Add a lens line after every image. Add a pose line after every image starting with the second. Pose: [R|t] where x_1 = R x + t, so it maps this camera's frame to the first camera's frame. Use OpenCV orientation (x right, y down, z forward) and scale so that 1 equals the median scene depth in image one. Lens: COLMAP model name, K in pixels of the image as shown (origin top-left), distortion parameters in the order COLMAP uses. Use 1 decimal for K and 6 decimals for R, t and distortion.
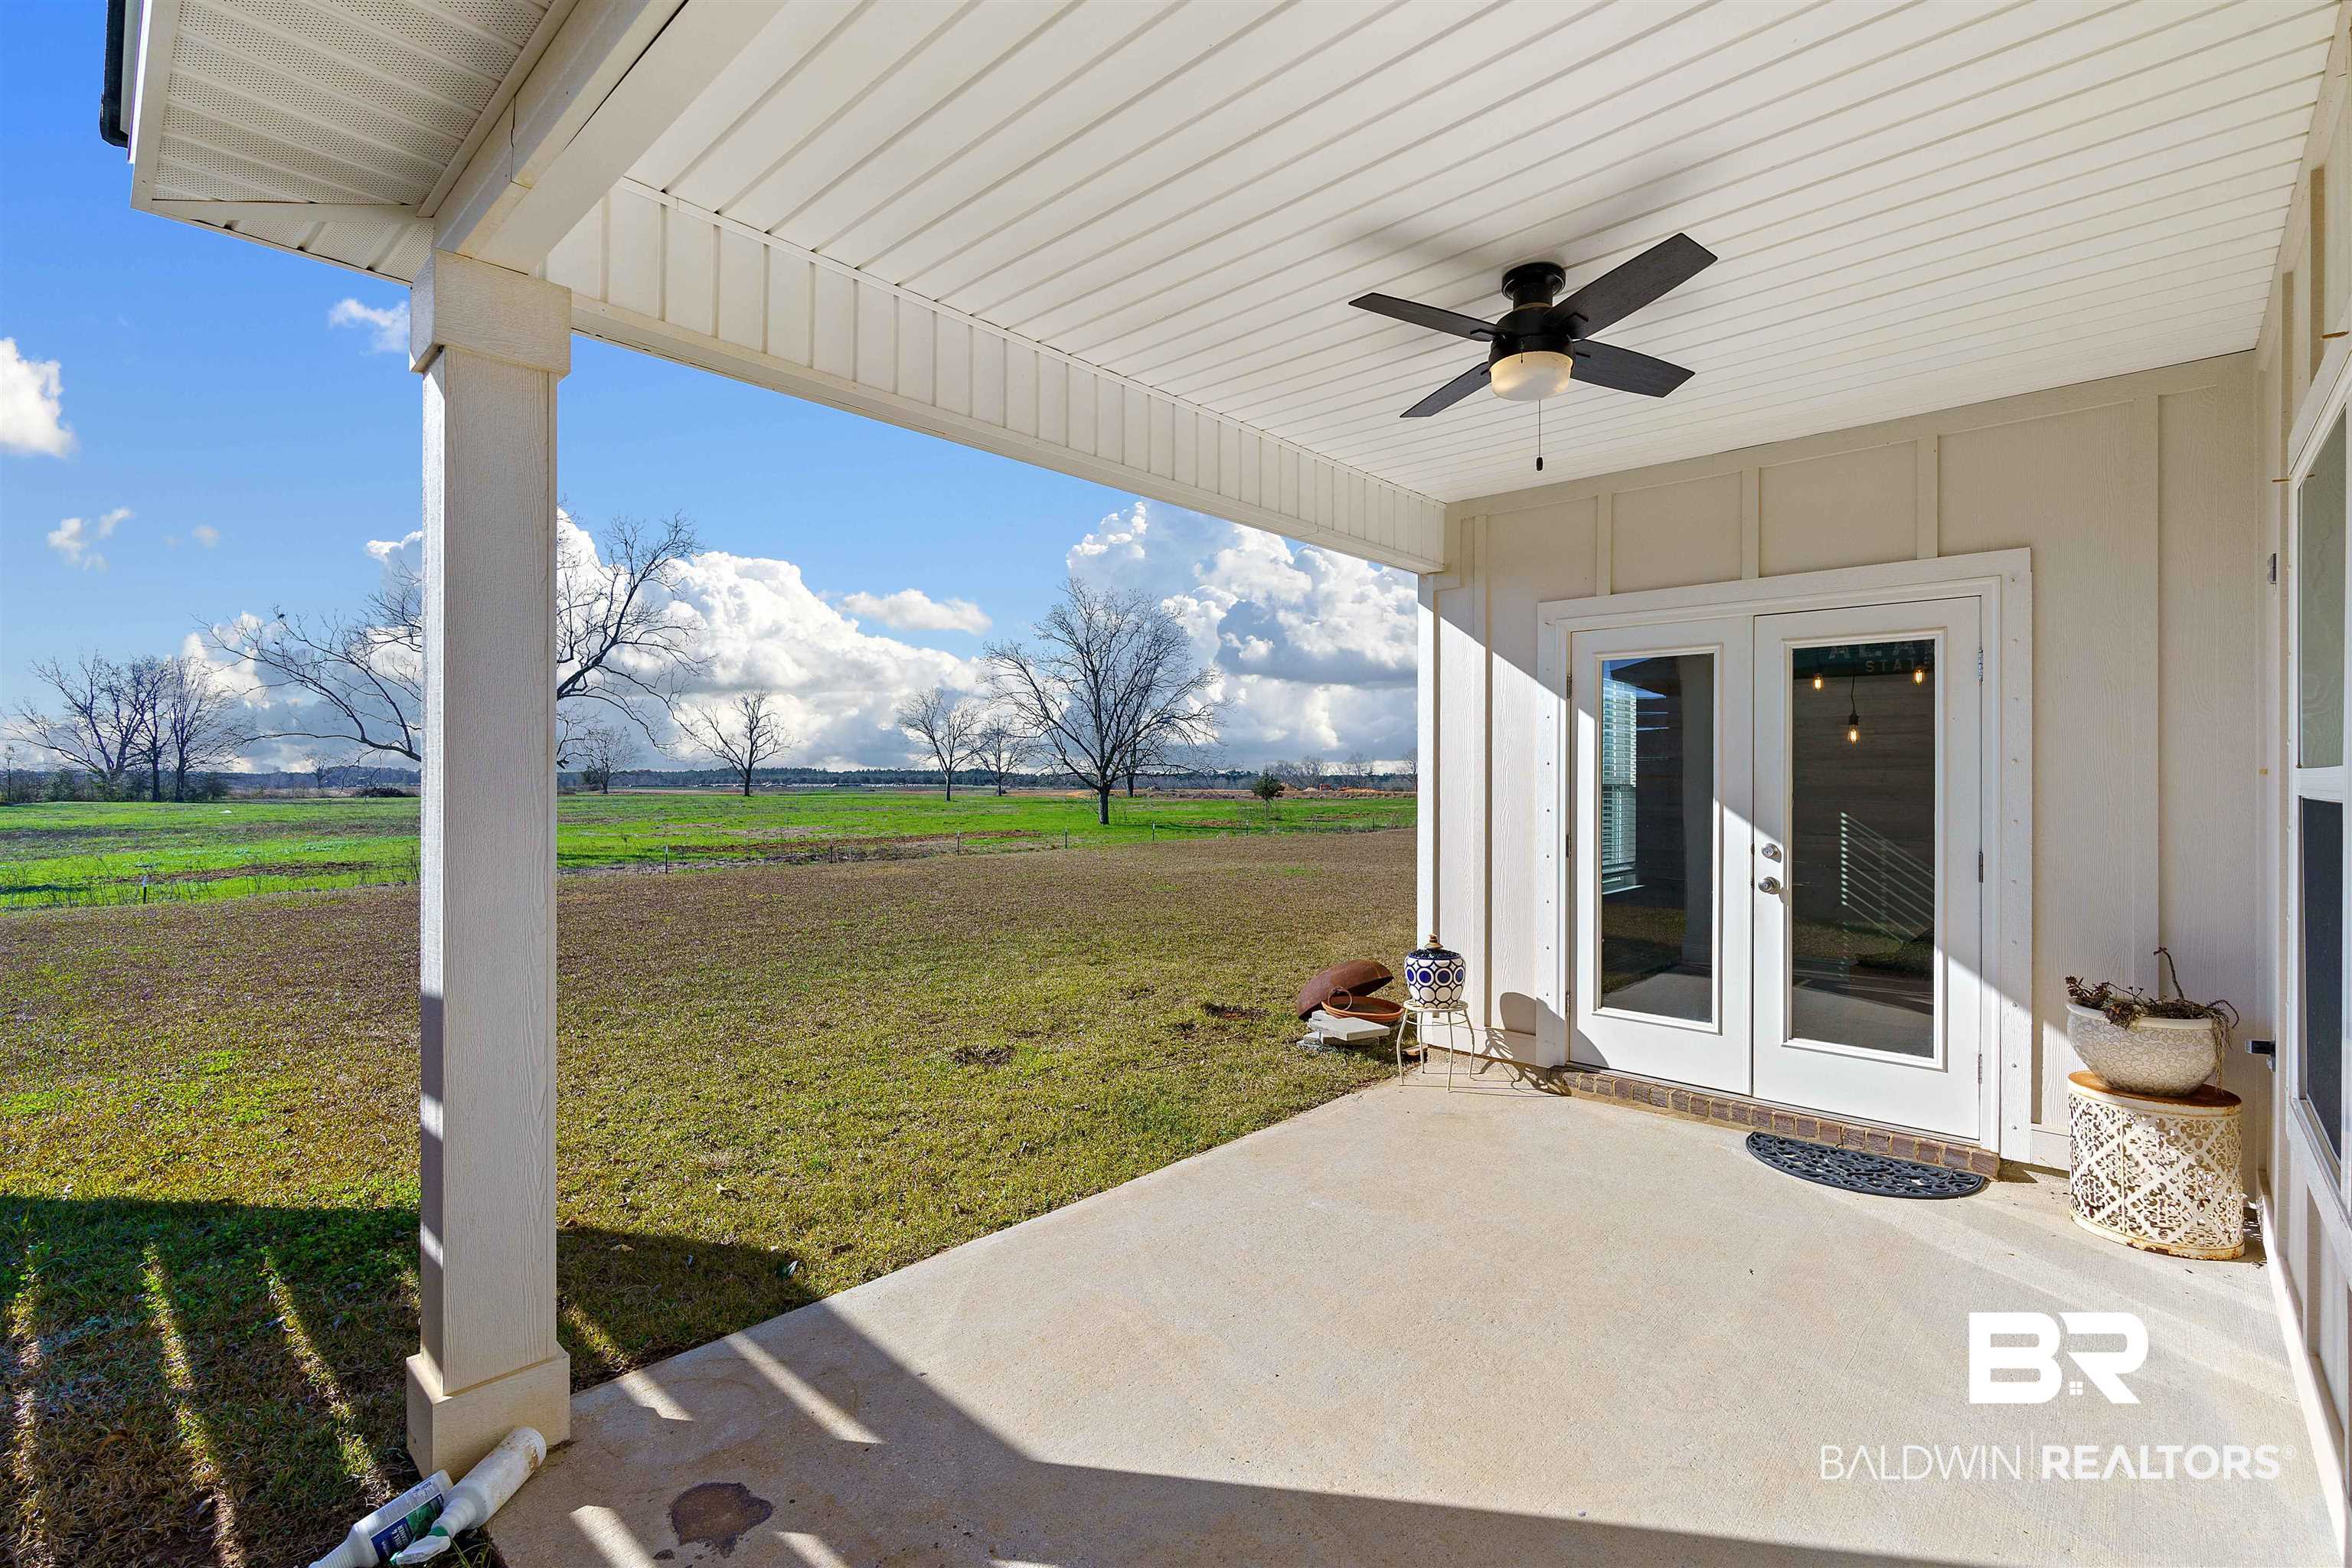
lens RADIAL K [[1032.4, 0, 1180.8], [0, 1032.4, 780.1], [0, 0, 1]] dist [0.001960, -0.000113]
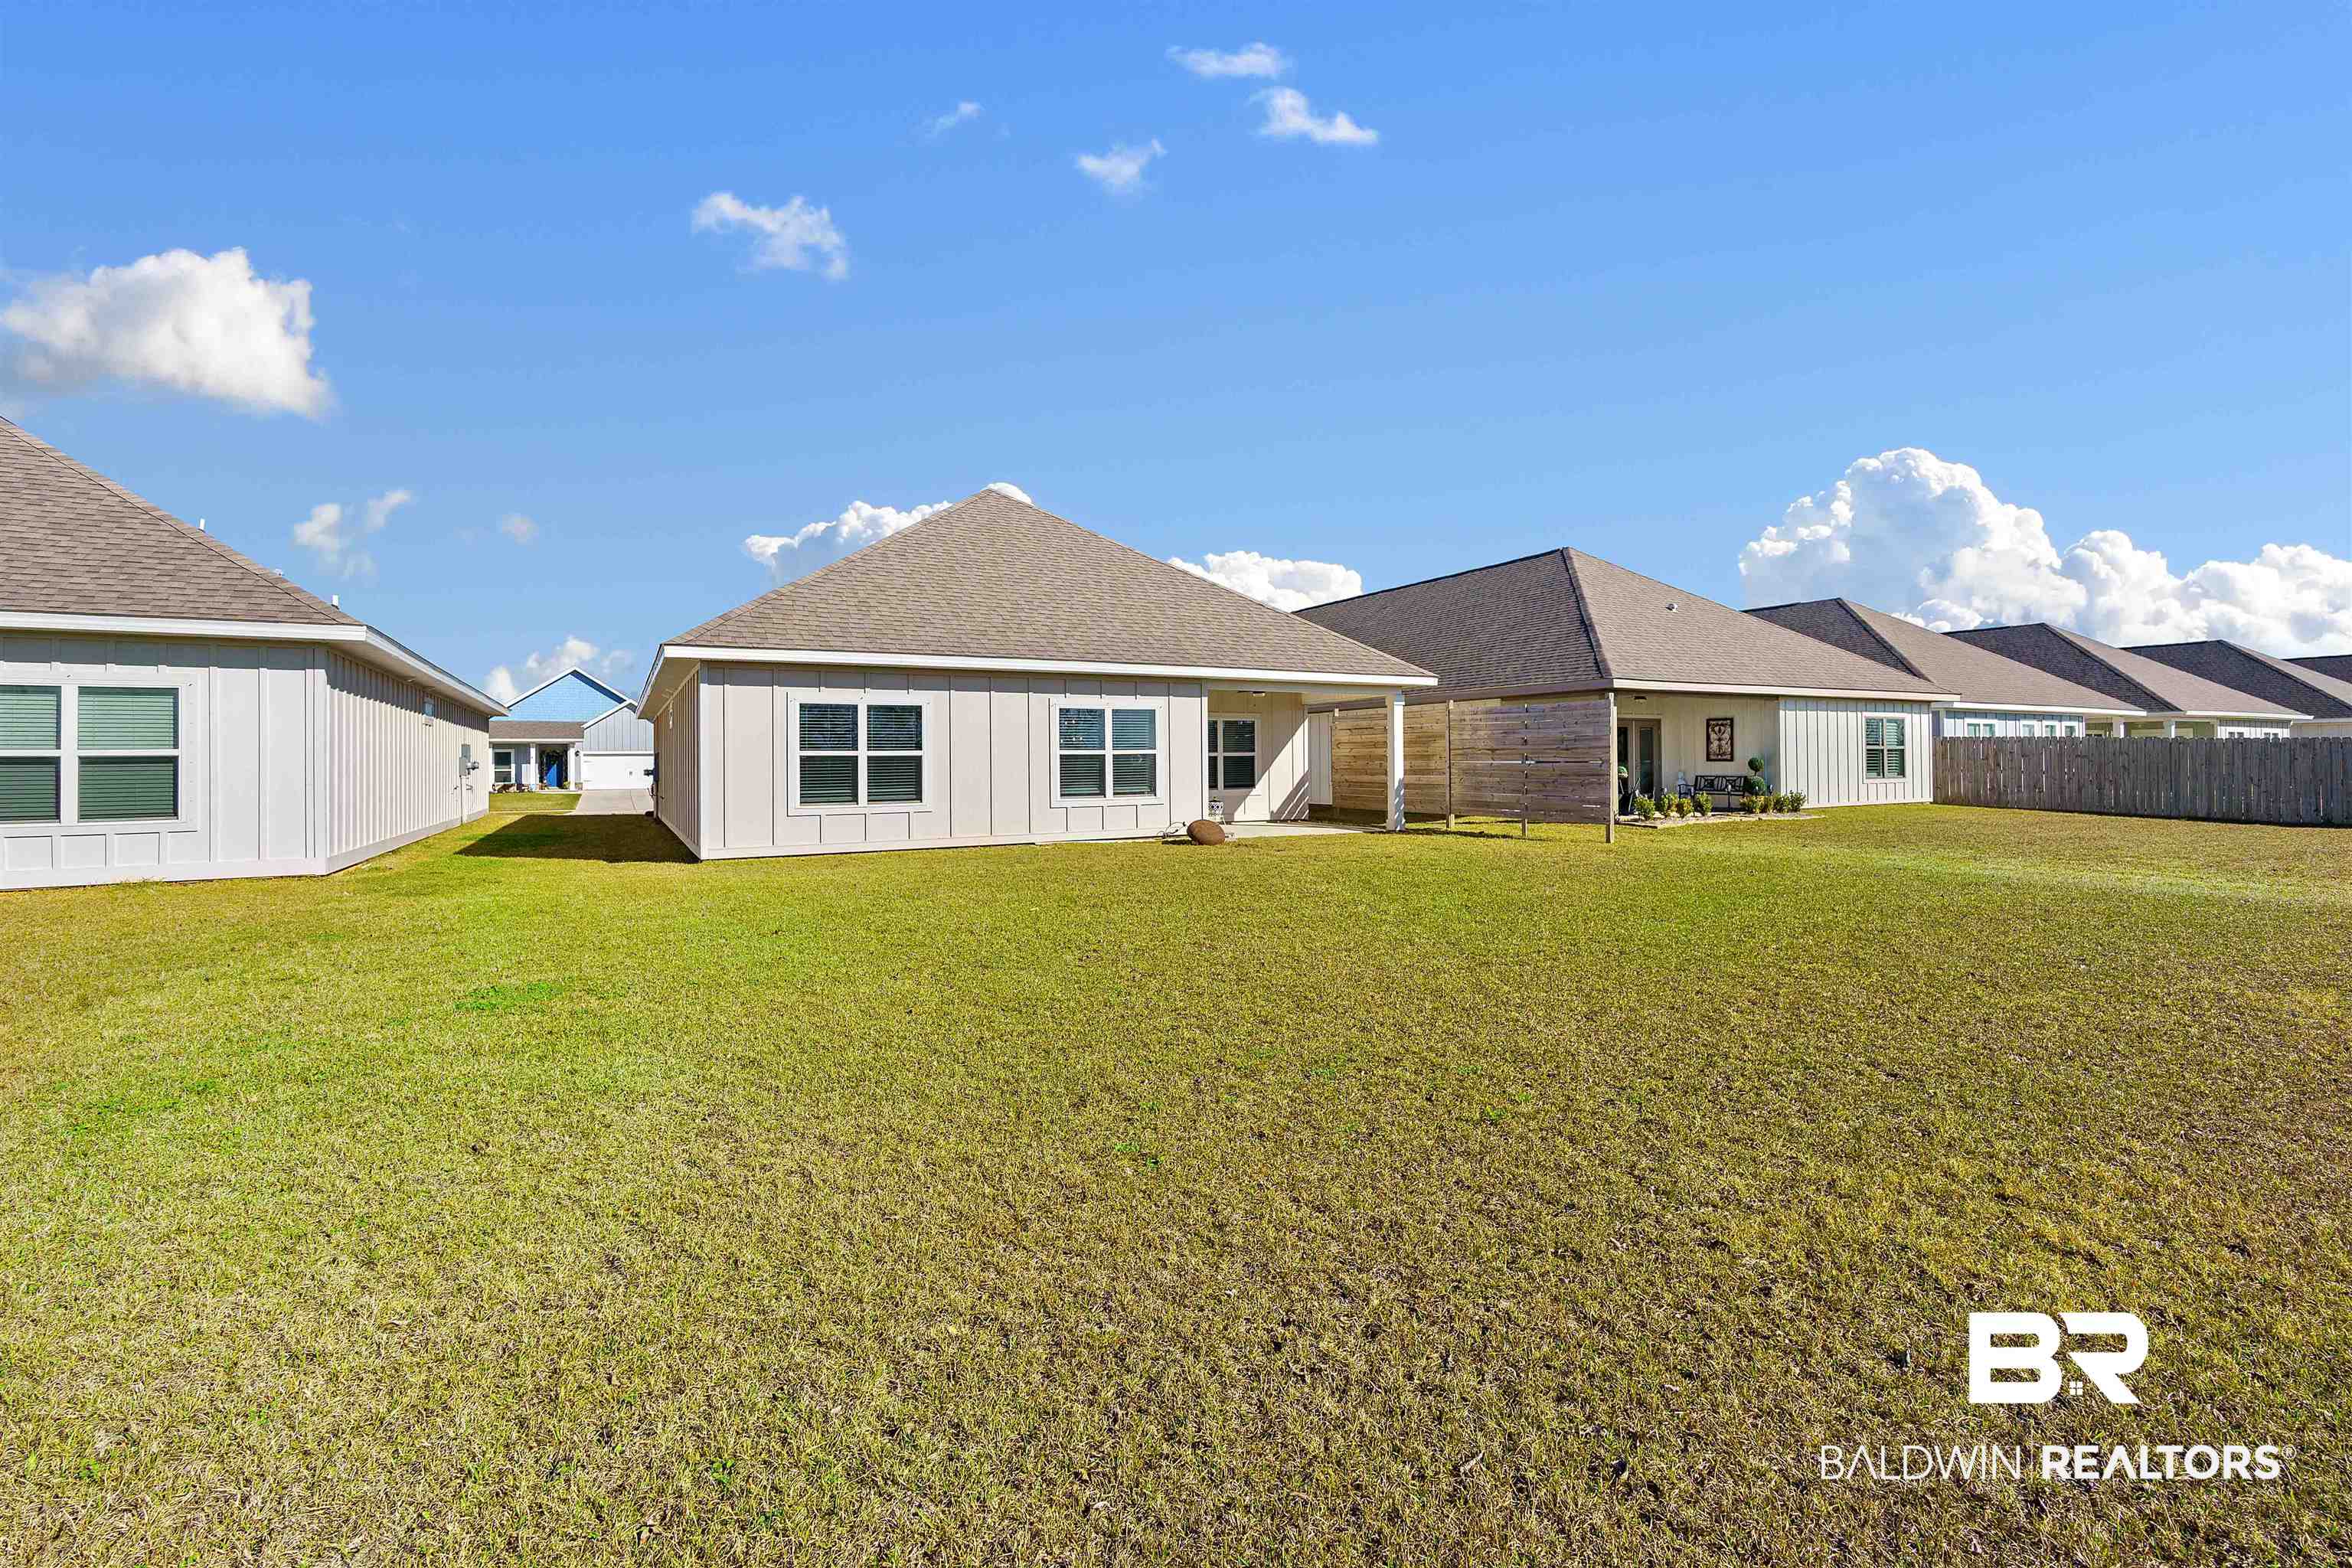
lens RADIAL K [[1032.4, 0, 1170.6], [0, 1032.4, 778.8], [0, 0, 1]] dist [0.001960, -0.000113]
pose [[1.000000, 0.000146, 0.000924, -0.498836], [-0.000148, 0.999998, 0.002110, -0.067398], [-0.000923, -0.002110, 0.999997, 0.294932]]
